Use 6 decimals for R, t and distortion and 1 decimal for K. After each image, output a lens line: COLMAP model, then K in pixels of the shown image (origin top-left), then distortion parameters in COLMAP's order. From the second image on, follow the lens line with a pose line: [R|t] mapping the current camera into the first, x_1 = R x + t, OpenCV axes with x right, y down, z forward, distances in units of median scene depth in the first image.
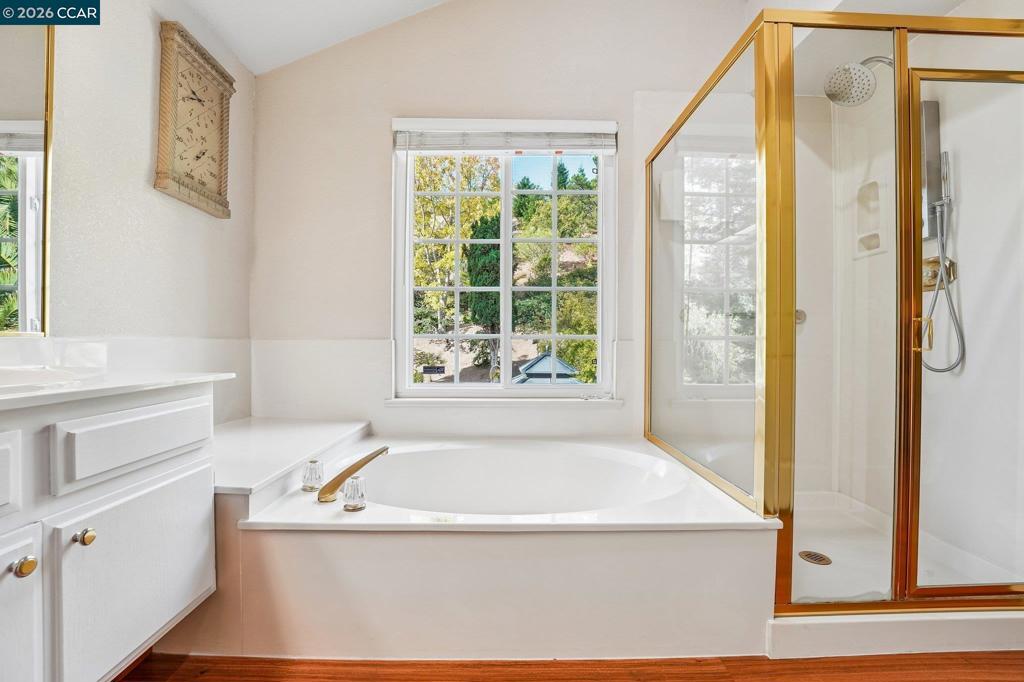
lens RADIAL K [[418.4, 0, 505.9], [0, 418.4, 344.1], [0, 0, 1]] dist [-0.021343, 0.003382]
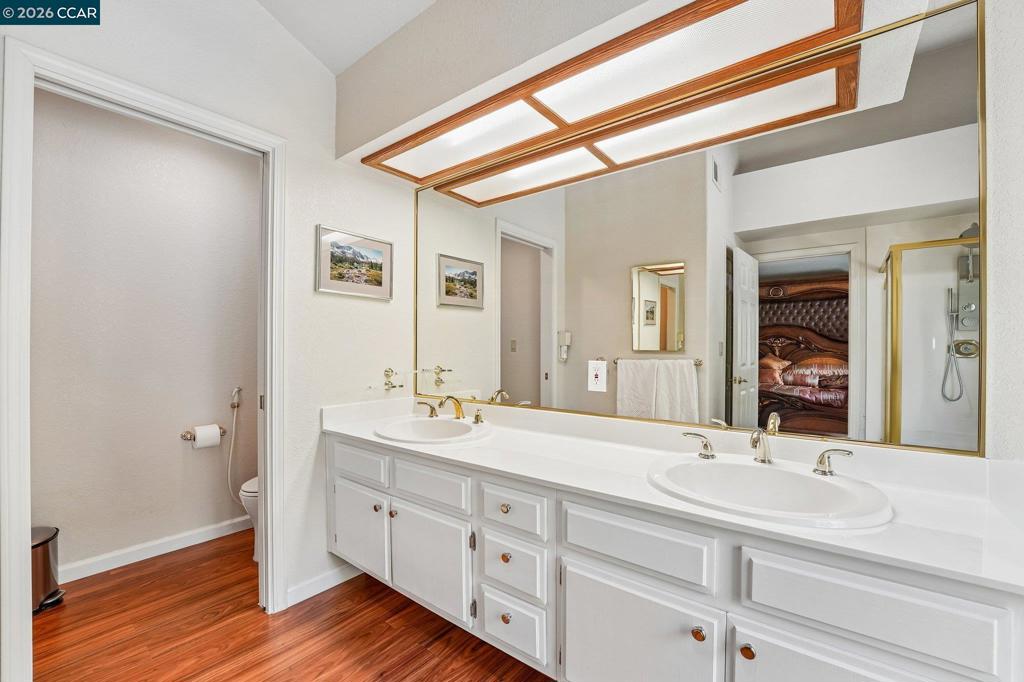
lens RADIAL K [[418.4, 0, 541.5], [0, 418.4, 352.4], [0, 0, 1]] dist [-0.021343, 0.003382]
pose [[-0.596110, 0.002751, -0.802898, 0.108735], [-0.004780, 0.999964, 0.006975, -0.152834], [0.802889, 0.007996, -0.596075, 0.470597]]
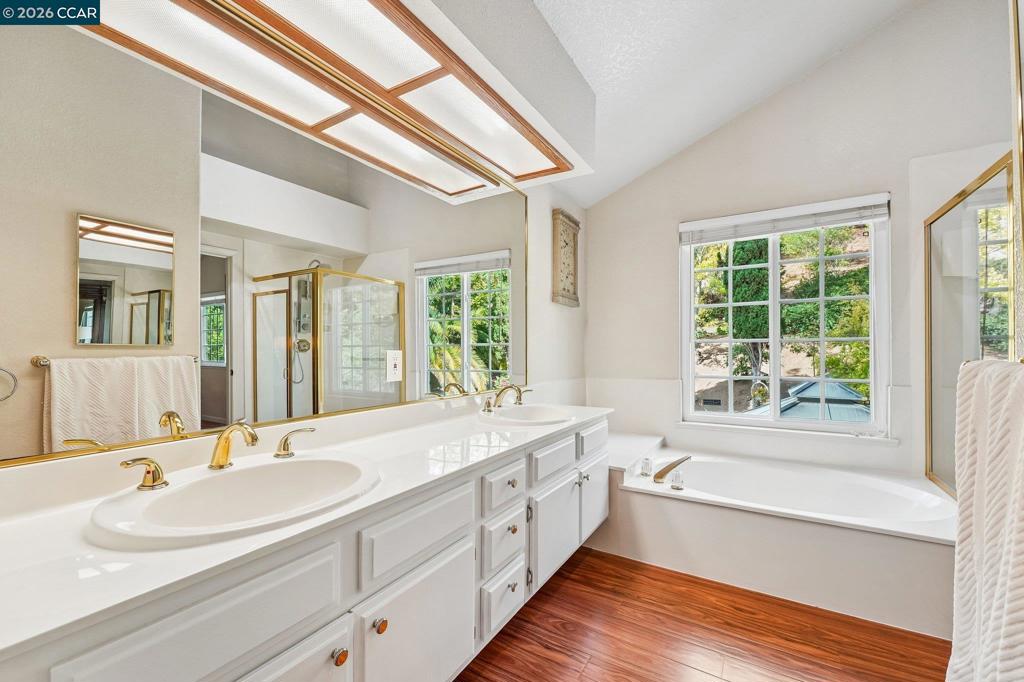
lens RADIAL K [[418.4, 0, 502.7], [0, 418.4, 350.2], [0, 0, 1]] dist [-0.021343, 0.003382]
pose [[0.841169, -0.007714, -0.540717, -0.016749], [0.005491, 0.999969, -0.005724, -0.122495], [0.540744, 0.001846, 0.841185, -0.583981]]
